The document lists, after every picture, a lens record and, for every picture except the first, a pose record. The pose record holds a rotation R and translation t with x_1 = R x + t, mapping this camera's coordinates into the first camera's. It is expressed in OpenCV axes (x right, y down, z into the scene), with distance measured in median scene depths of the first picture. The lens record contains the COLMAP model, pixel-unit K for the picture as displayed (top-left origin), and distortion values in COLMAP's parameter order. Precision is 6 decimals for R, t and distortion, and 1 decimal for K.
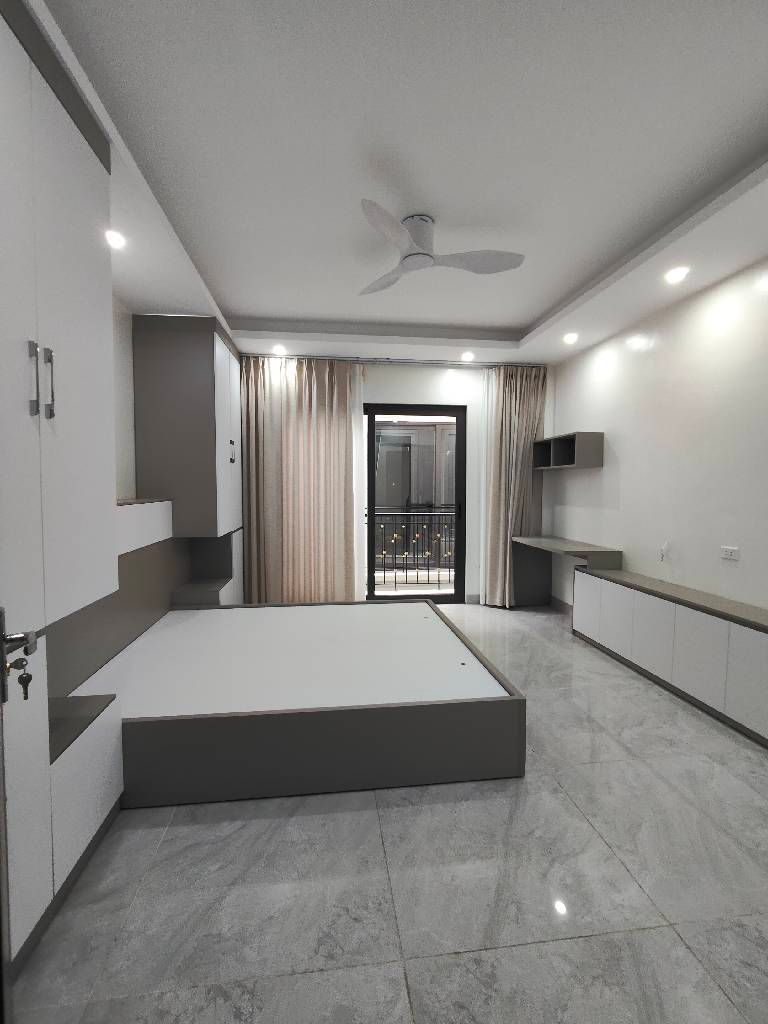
lens RADIAL K [[477.9, 0, 384.4], [0, 477.9, 506.2], [0, 0, 1]] dist [-0.014780, 0.006020]
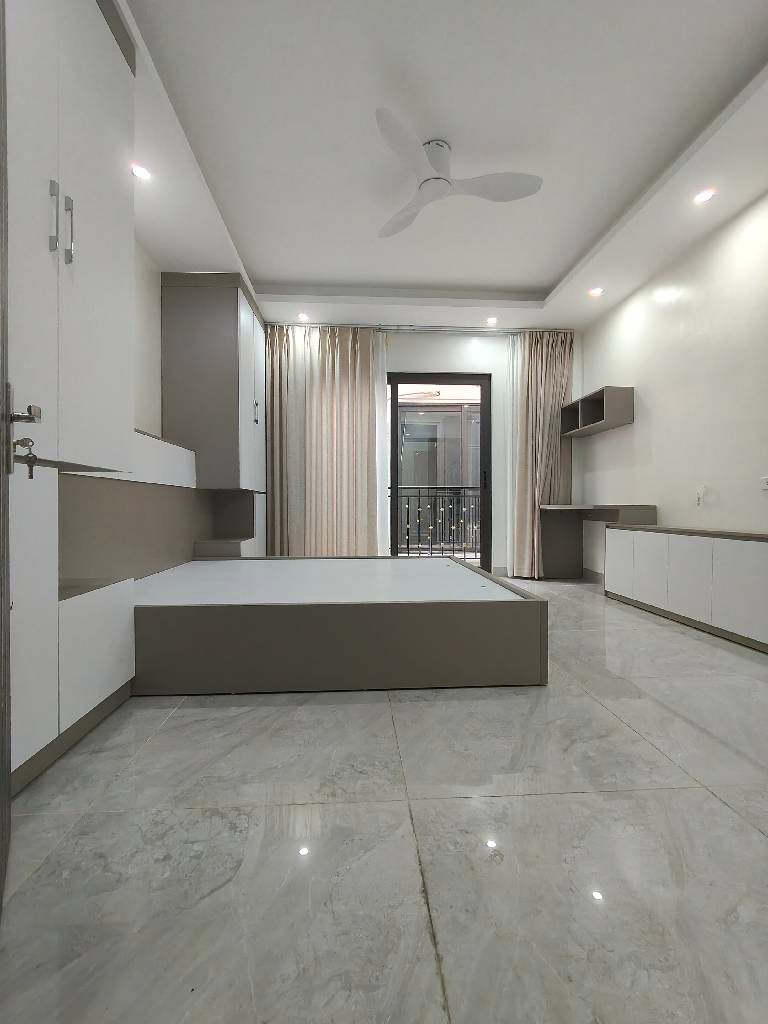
lens RADIAL K [[482.9, 0, 383.6], [0, 482.9, 506.5], [0, 0, 1]] dist [-0.014659, 0.007390]
pose [[0.997950, -0.002537, -0.063951, 0.016139], [-0.000130, 0.999131, -0.041675, 0.126088], [0.064002, 0.041598, 0.997082, 0.005881]]
